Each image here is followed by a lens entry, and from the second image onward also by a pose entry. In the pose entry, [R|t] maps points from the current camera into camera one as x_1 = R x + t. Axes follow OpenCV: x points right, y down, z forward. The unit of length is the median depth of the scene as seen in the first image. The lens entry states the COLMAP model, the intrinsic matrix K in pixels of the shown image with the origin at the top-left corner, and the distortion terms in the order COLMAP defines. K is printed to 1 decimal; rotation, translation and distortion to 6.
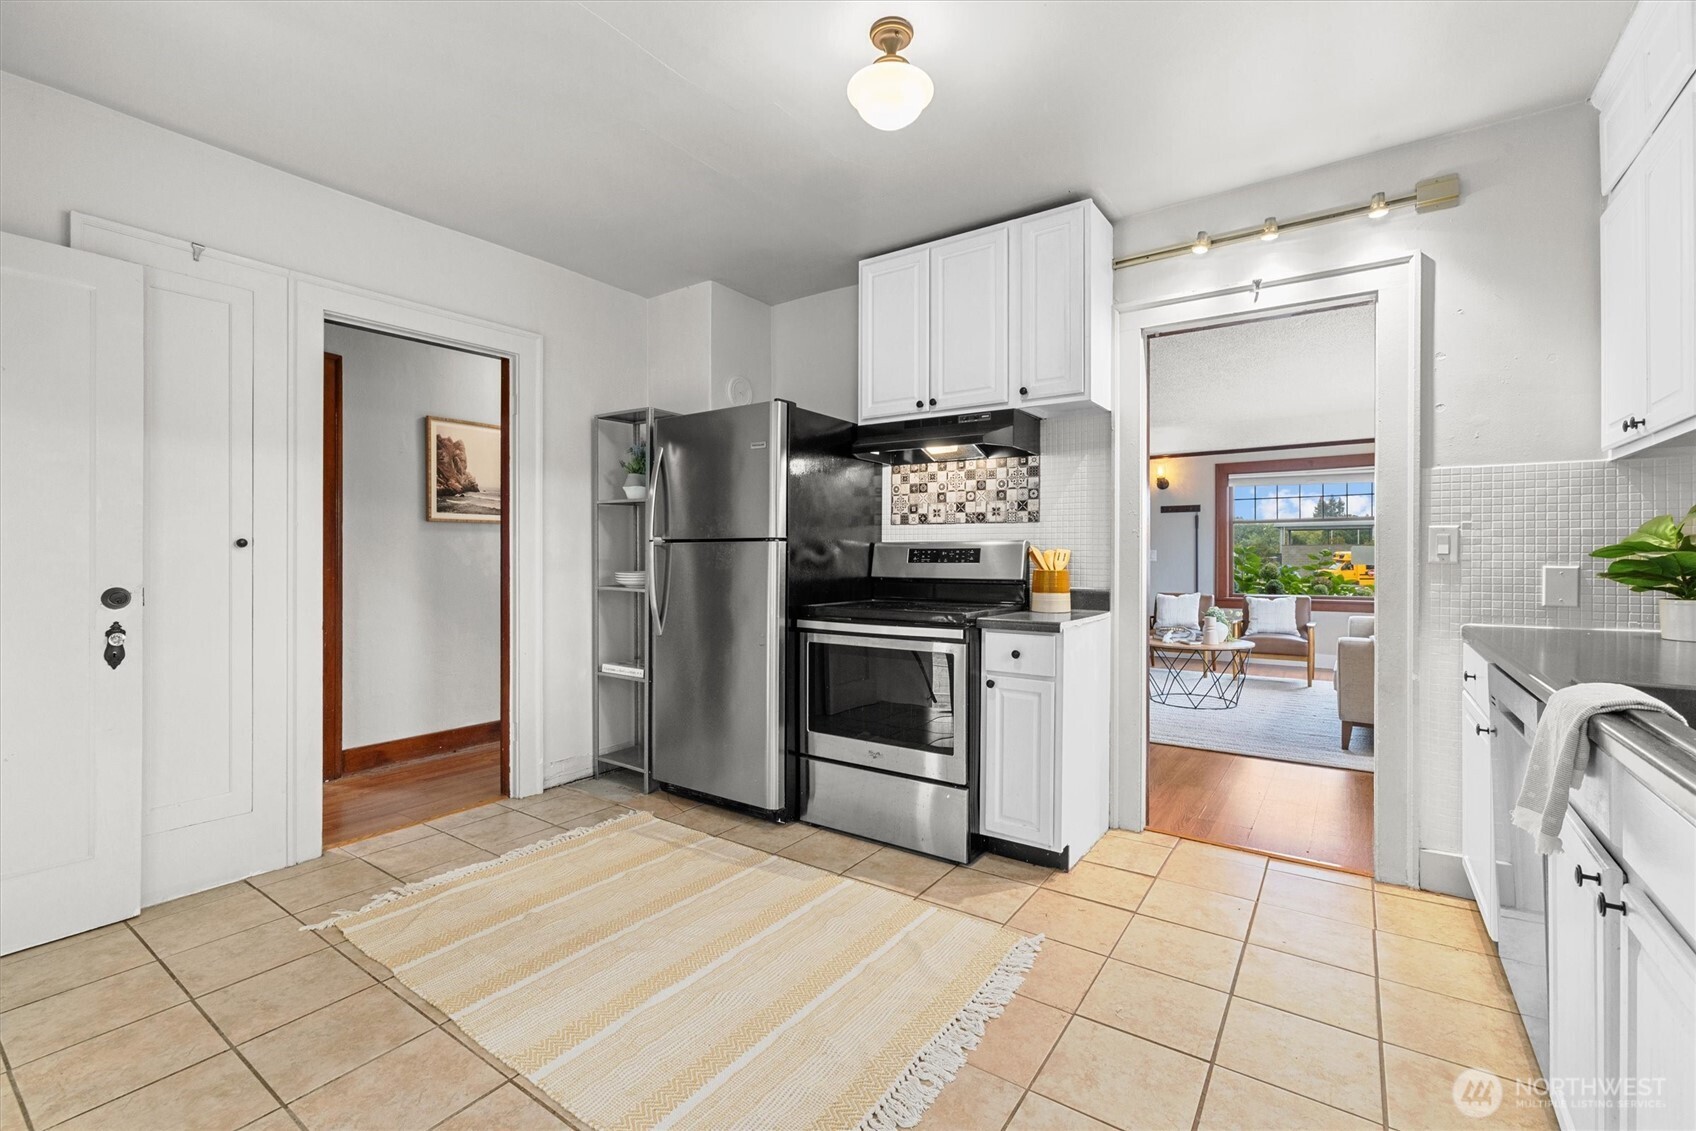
lens RADIAL K [[717.4, 0, 848.0], [0, 717.4, 565.5], [0, 0, 1]] dist [-0.014088, 0.000013]
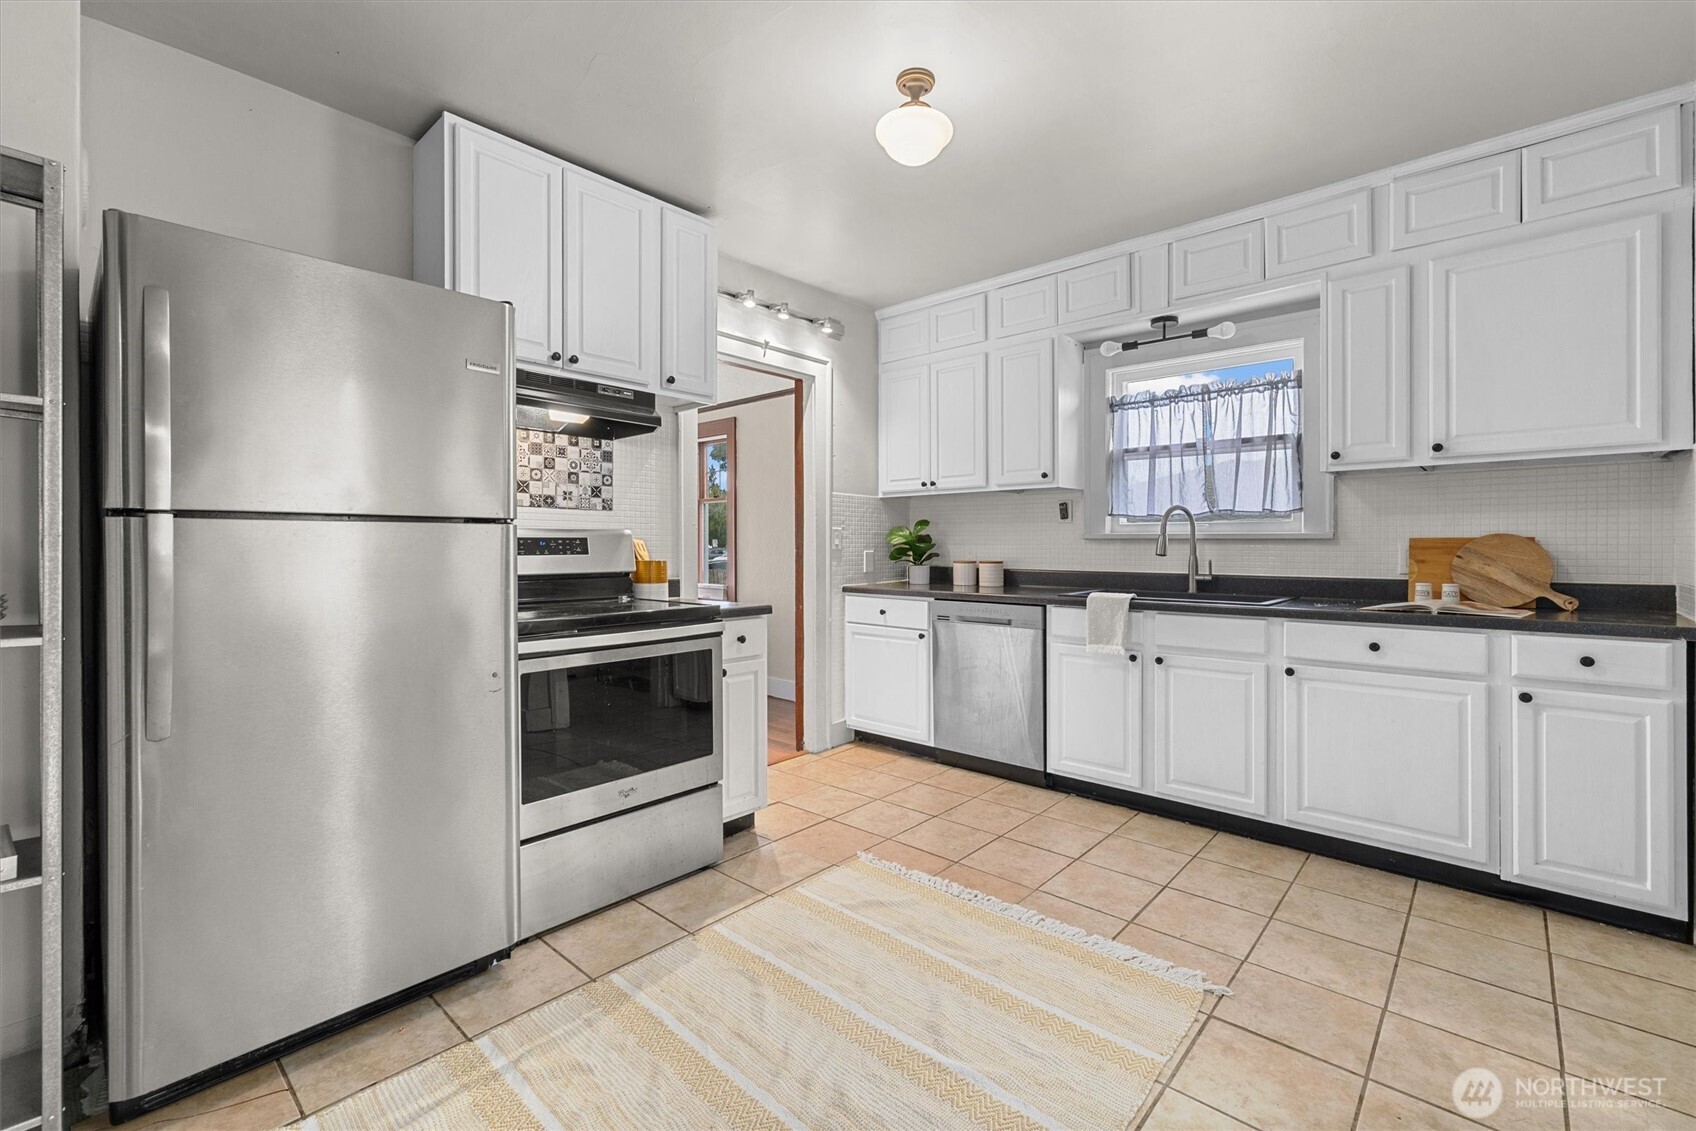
lens RADIAL K [[732.8, 0, 847.1], [0, 732.8, 546.4], [0, 0, 1]] dist [0.001590, -0.000331]
pose [[0.125369, -0.011430, 0.992044, -0.664256], [0.000315, 0.999934, 0.011481, -0.024270], [-0.992110, -0.001126, 0.125365, 0.567223]]
